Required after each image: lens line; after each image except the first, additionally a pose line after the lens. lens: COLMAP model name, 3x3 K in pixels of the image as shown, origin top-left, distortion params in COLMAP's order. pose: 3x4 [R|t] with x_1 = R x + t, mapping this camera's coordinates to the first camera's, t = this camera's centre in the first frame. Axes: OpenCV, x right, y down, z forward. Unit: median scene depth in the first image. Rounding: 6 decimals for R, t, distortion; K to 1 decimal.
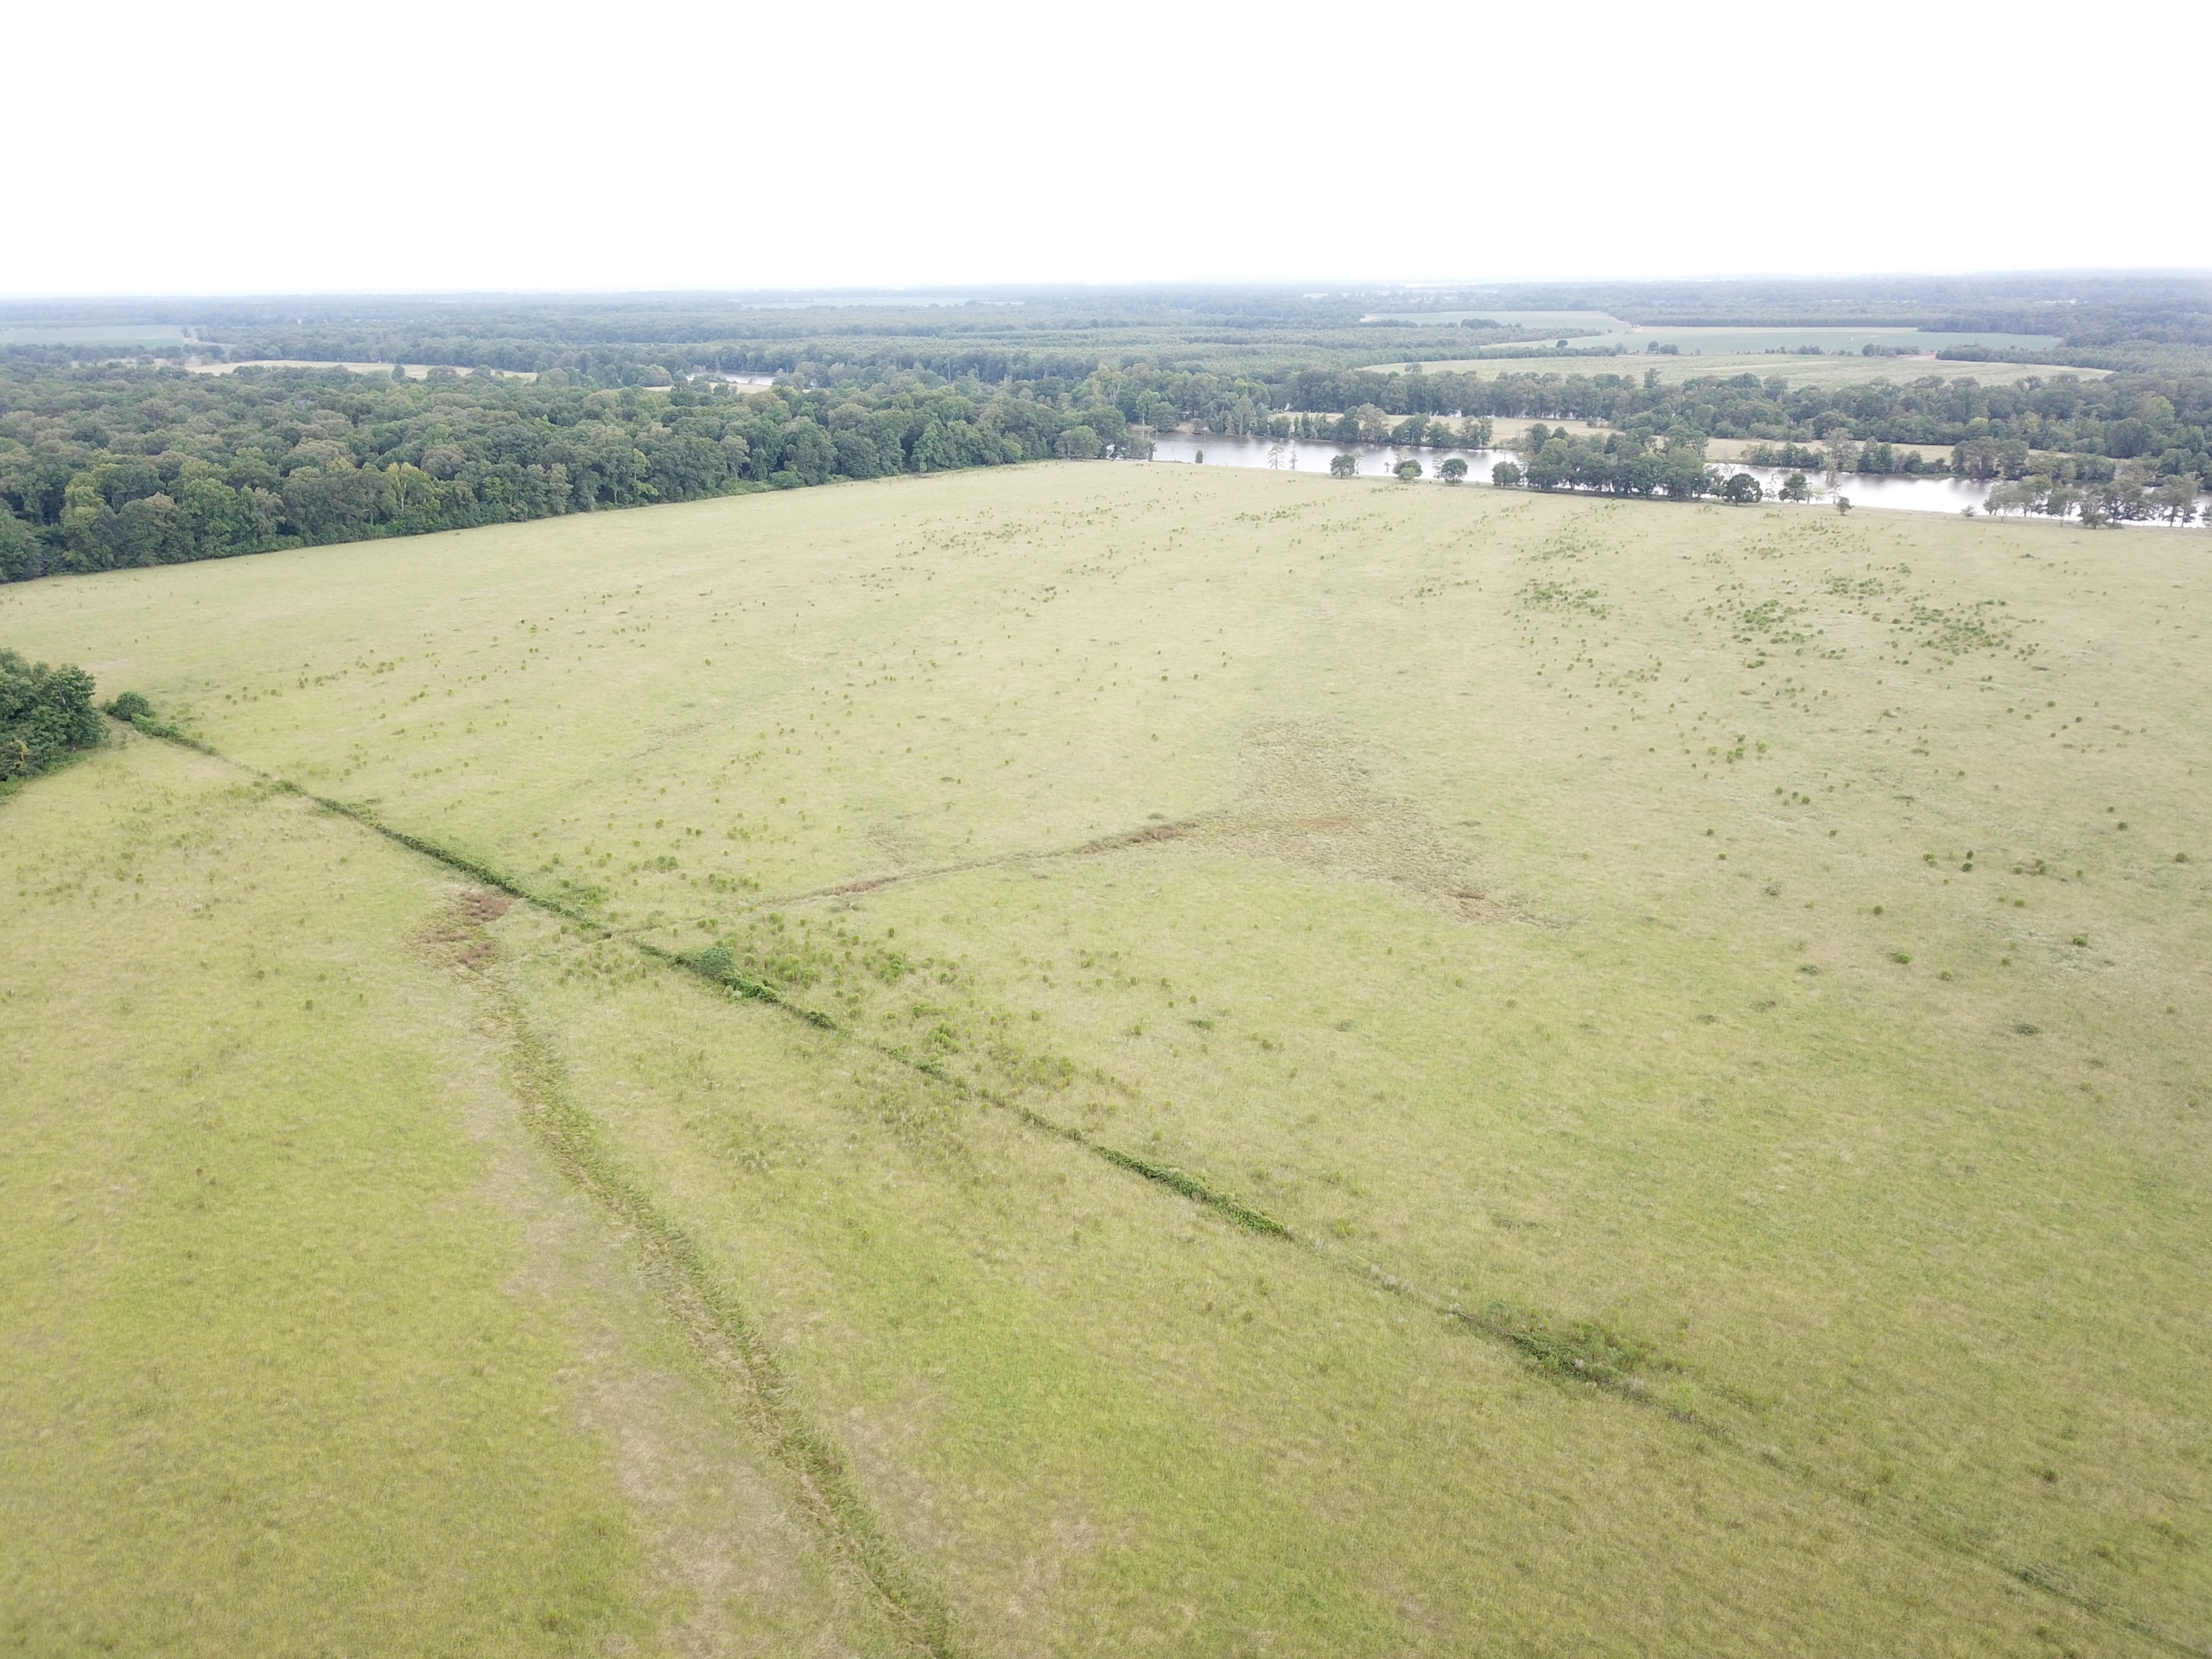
lens RADIAL K [[1692.1, 0, 1090.4], [0, 1692.1, 842.8], [0, 0, 1]] dist [0.008879, -0.000920]
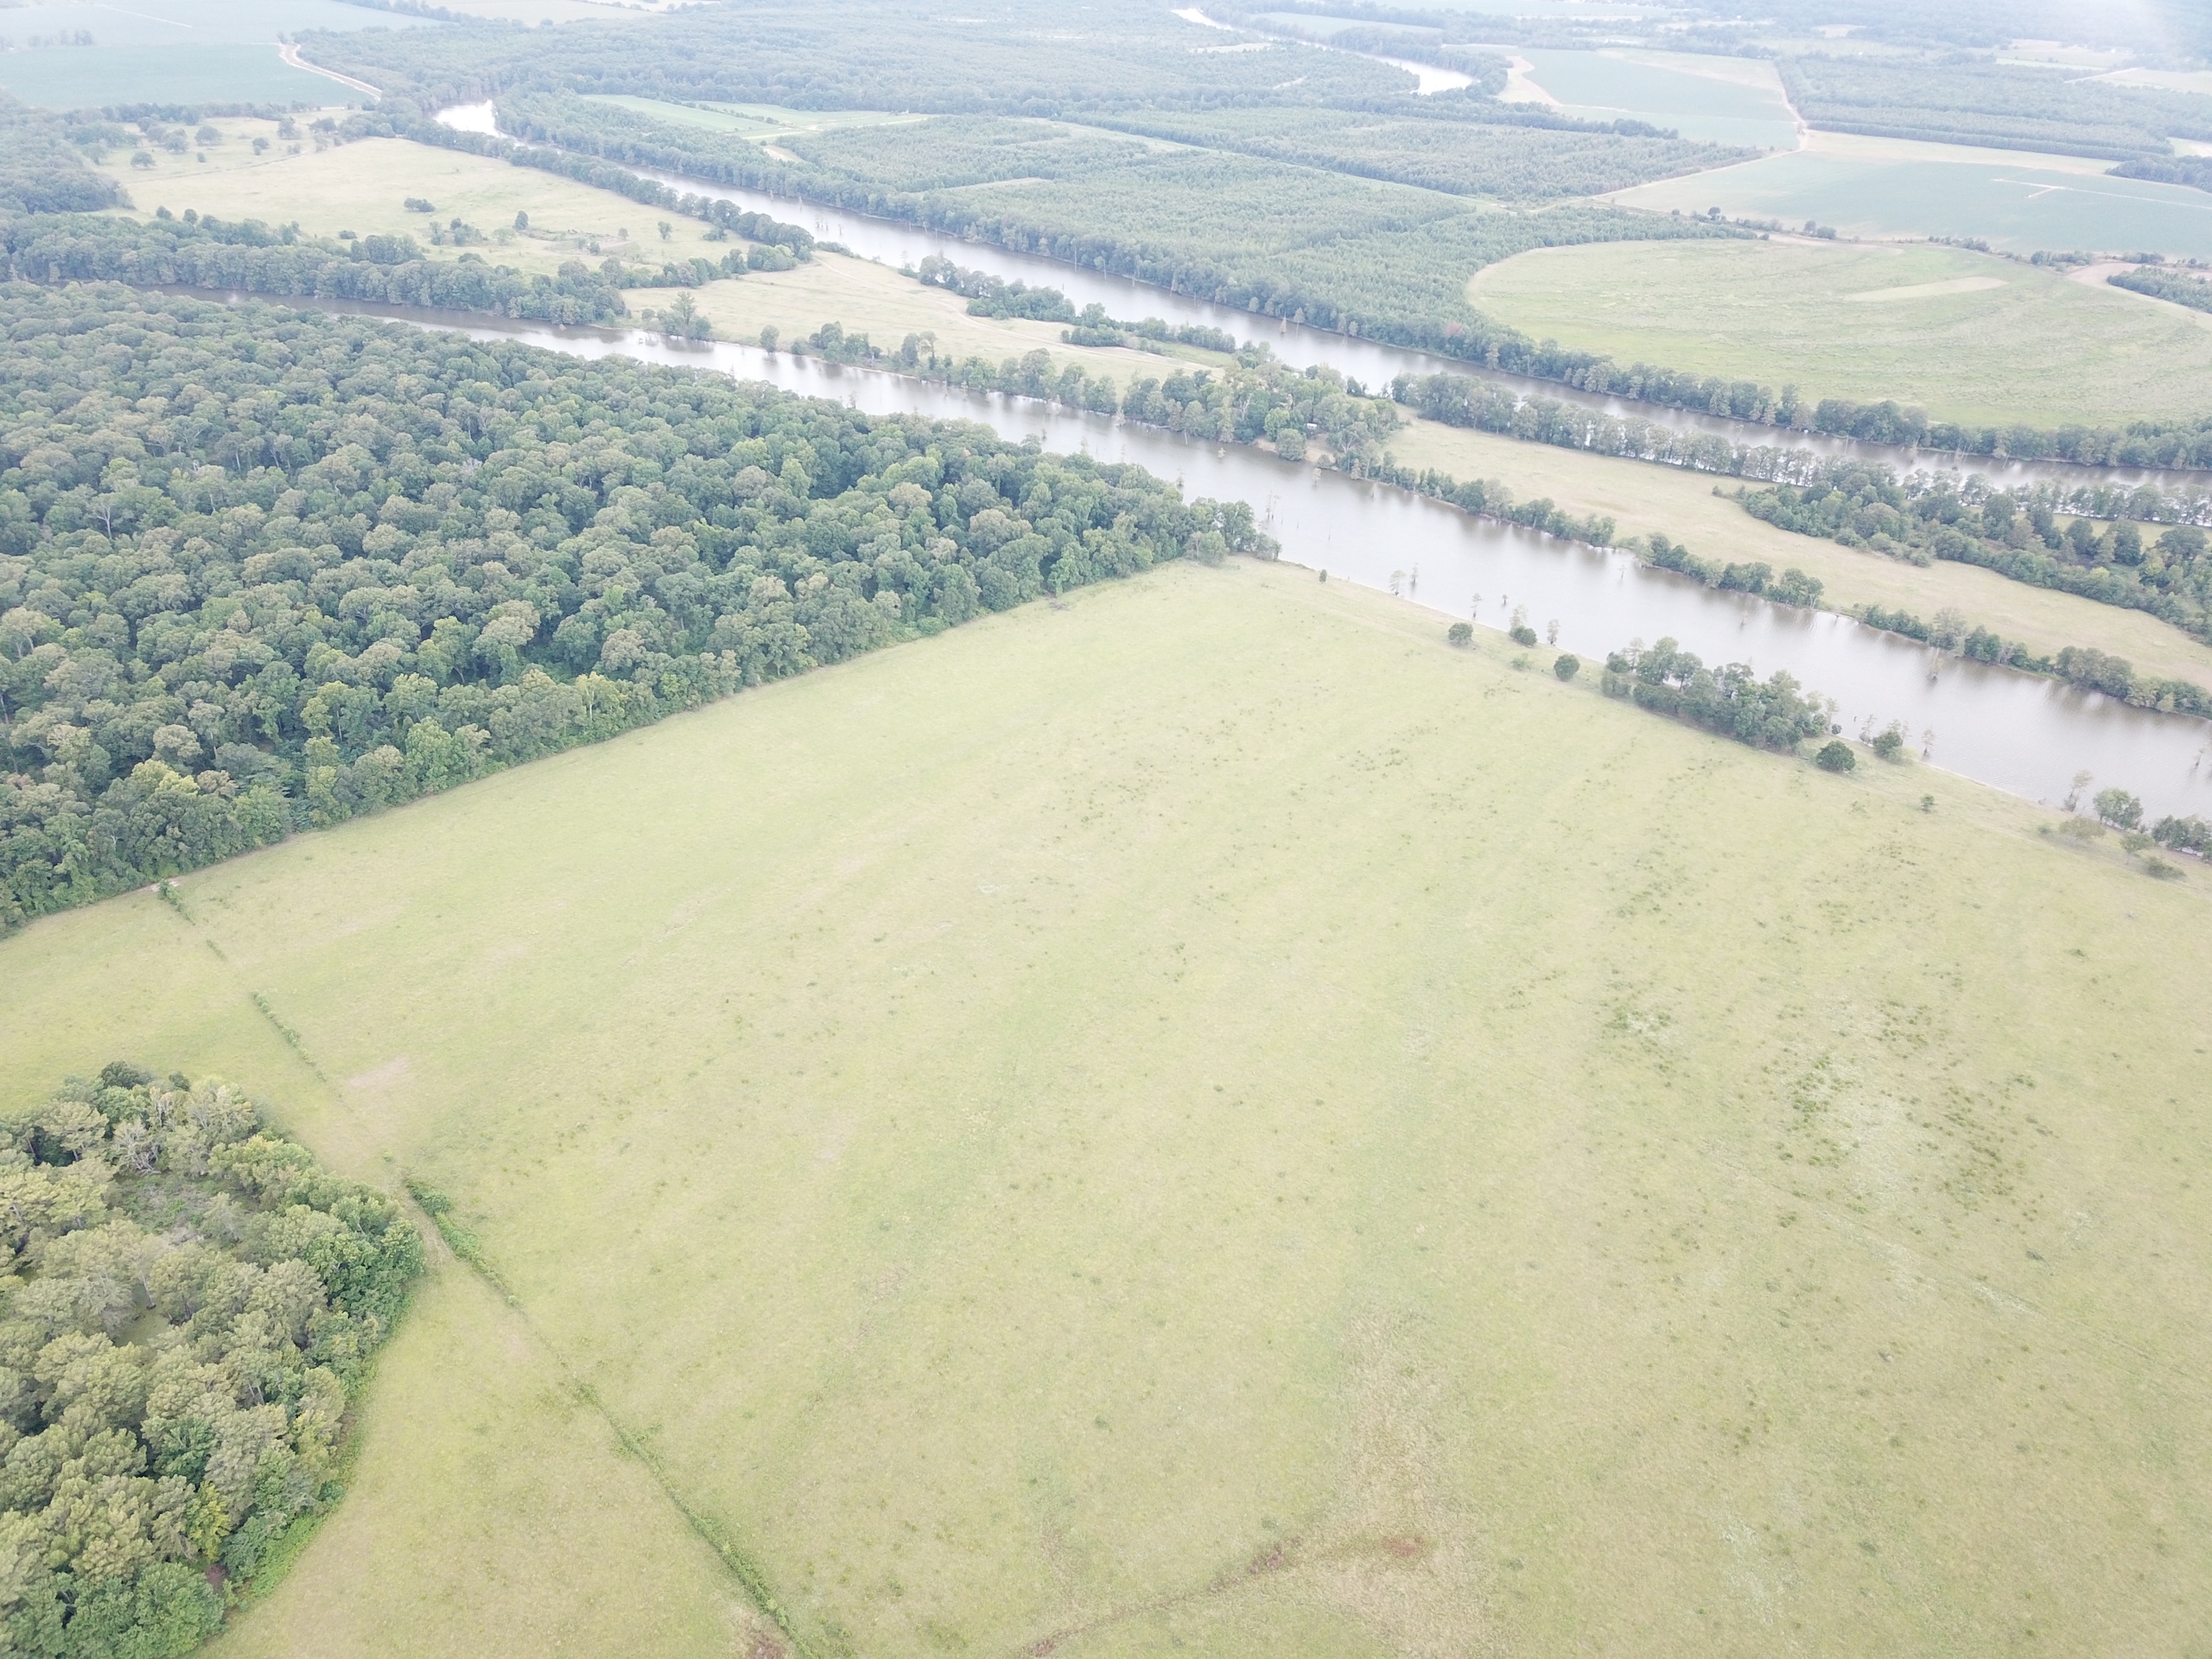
lens RADIAL K [[1692.1, 0, 1090.4], [0, 1692.1, 842.8], [0, 0, 1]] dist [0.008879, -0.000920]
pose [[0.997078, 0.067908, -0.034972, -0.038461], [-0.058895, 0.975025, 0.214144, -0.350067], [0.048641, -0.211458, 0.976176, -0.065352]]
